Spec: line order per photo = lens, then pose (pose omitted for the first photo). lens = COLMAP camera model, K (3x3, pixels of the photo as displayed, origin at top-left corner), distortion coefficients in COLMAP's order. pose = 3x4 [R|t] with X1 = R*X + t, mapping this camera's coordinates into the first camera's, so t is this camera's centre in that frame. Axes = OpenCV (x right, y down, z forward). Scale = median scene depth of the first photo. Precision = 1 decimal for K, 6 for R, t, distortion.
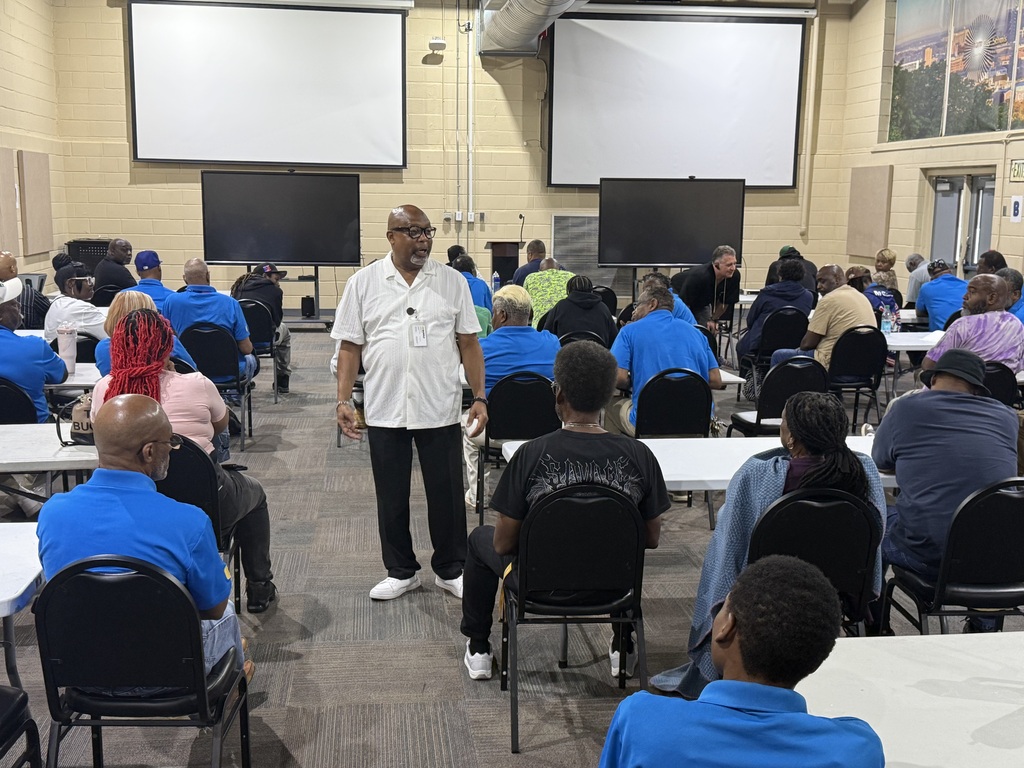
lens RADIAL K [[1220.4, 0, 512.0], [0, 1220.4, 384.0], [0, 0, 1]] dist [0.257768, -0.636106]
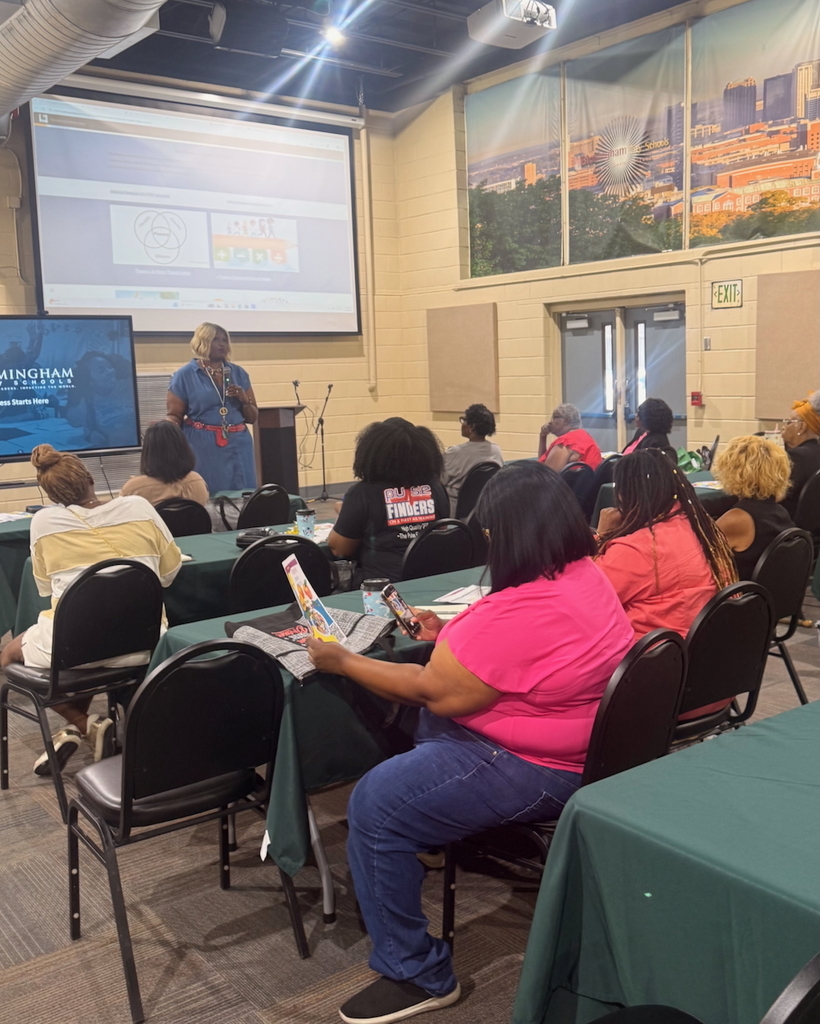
lens RADIAL K [[1038.8, 0, 488.8], [0, 1038.8, 476.2], [0, 0, 1]] dist [0.203402, -0.418619]
pose [[0.829096, -0.099814, 0.550125, -0.098077], [0.125957, 0.991987, -0.009844, -0.049959], [-0.544734, 0.077454, 0.835024, 0.402549]]
